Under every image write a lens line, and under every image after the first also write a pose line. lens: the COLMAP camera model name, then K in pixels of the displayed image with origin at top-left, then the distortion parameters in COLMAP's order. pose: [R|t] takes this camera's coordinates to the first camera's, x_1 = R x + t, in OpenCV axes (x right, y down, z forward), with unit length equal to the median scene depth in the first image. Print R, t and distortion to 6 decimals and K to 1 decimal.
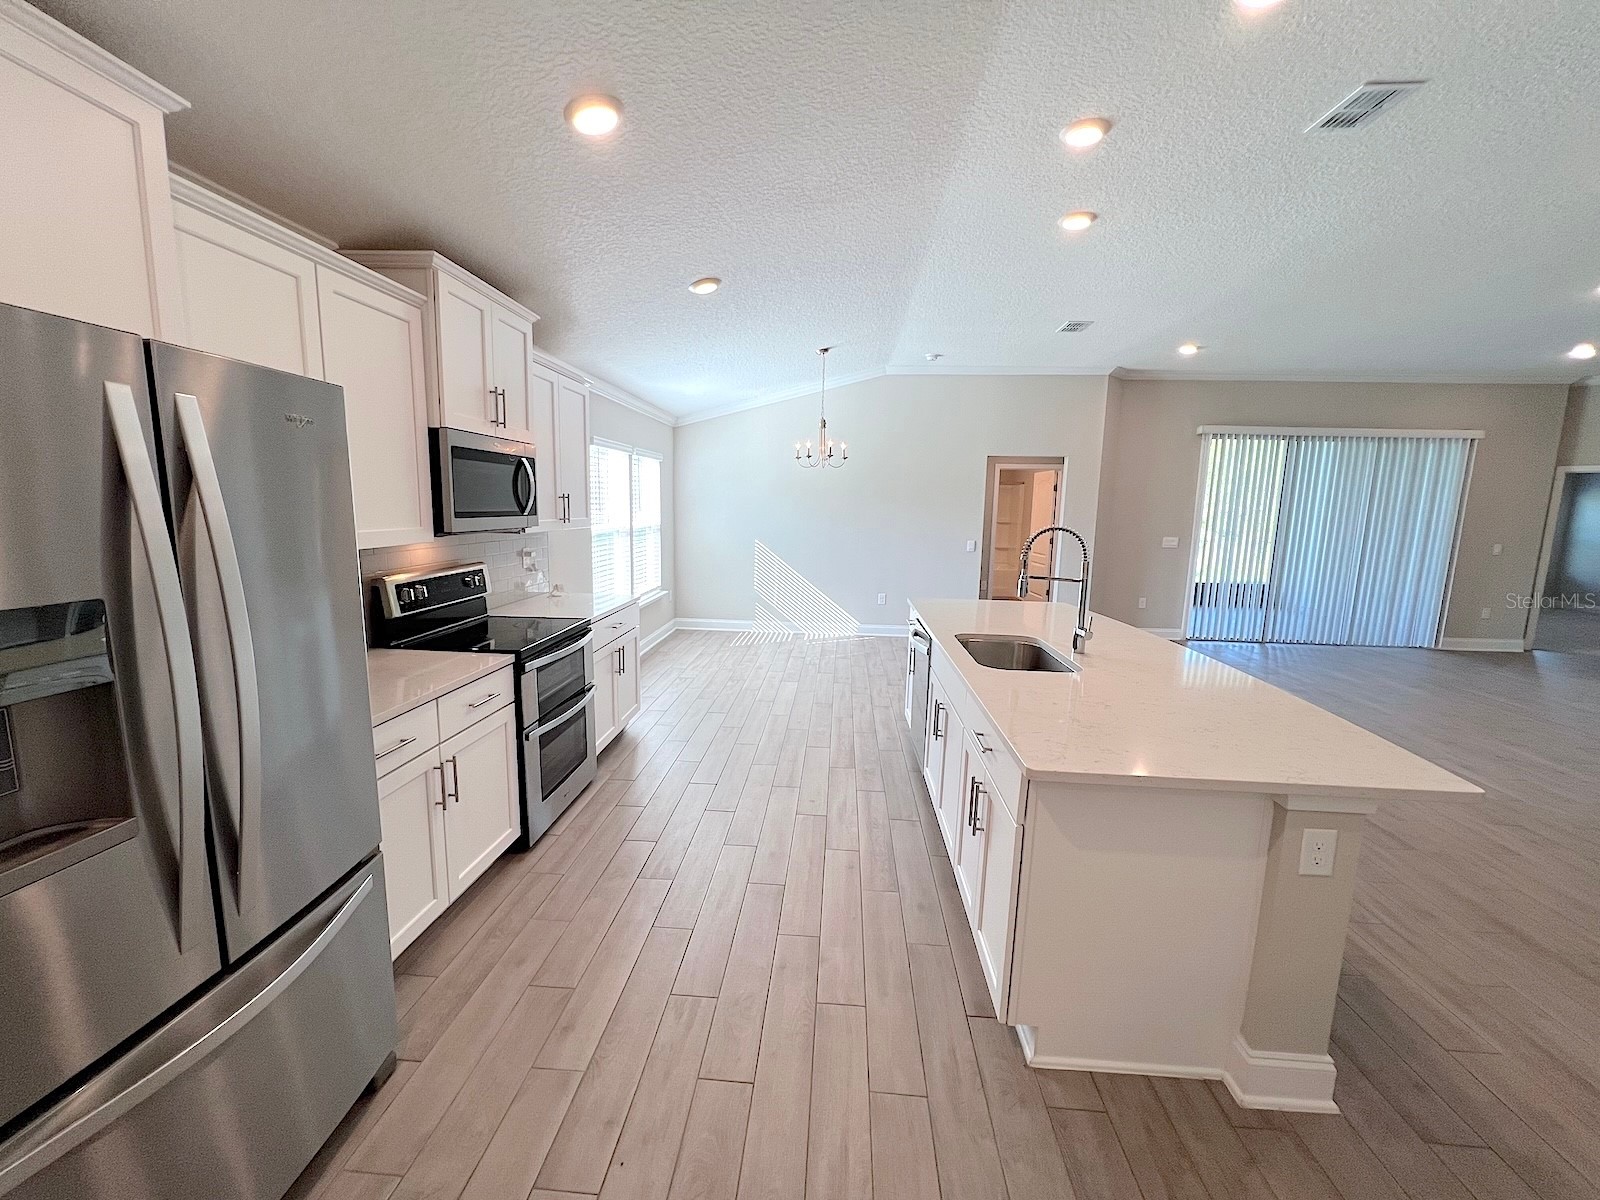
lens RADIAL K [[640.1, 0, 796.7], [0, 640.1, 599.1], [0, 0, 1]] dist [-0.002978, 0.000299]
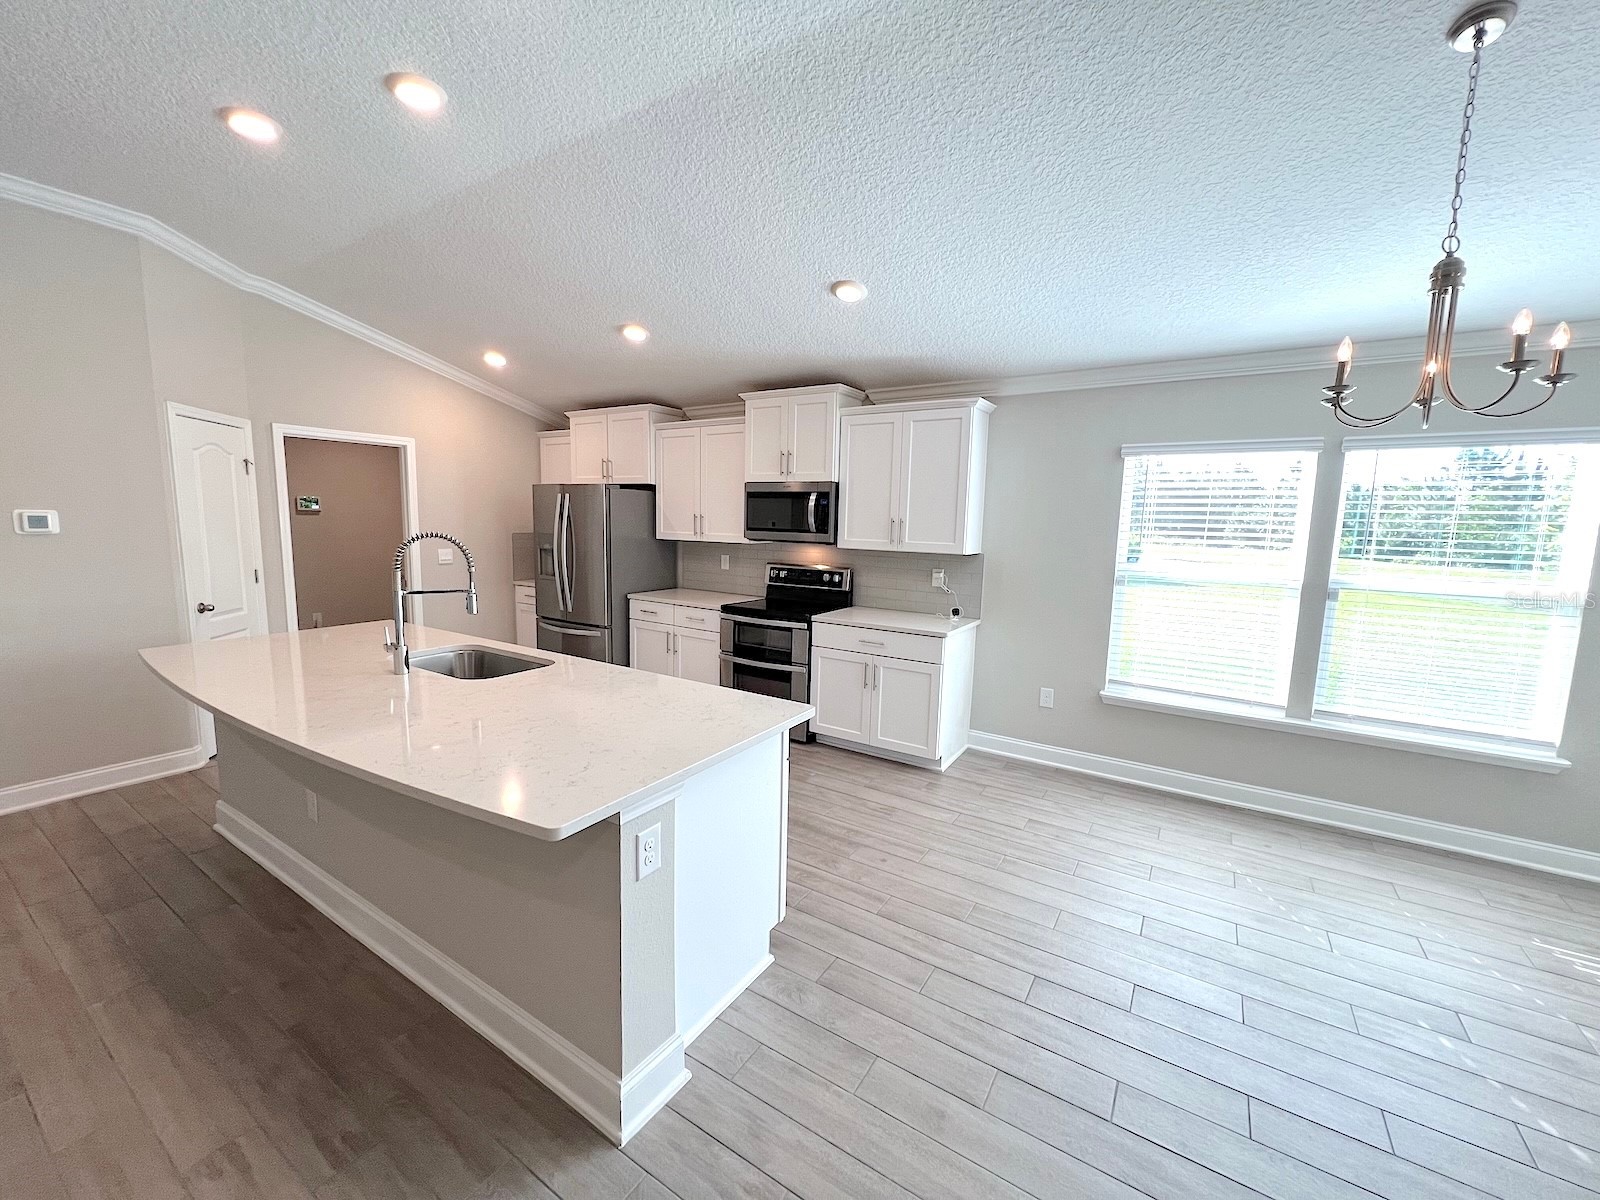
lens RADIAL K [[644.2, 0, 795.6], [0, 644.2, 598.2], [0, 0, 1]] dist [-0.003374, 0.000345]
pose [[-0.480421, 0.076494, -0.873696, 0.458095], [-0.163644, 0.970876, 0.174985, -0.127131], [0.861636, 0.227041, -0.453911, 0.894527]]
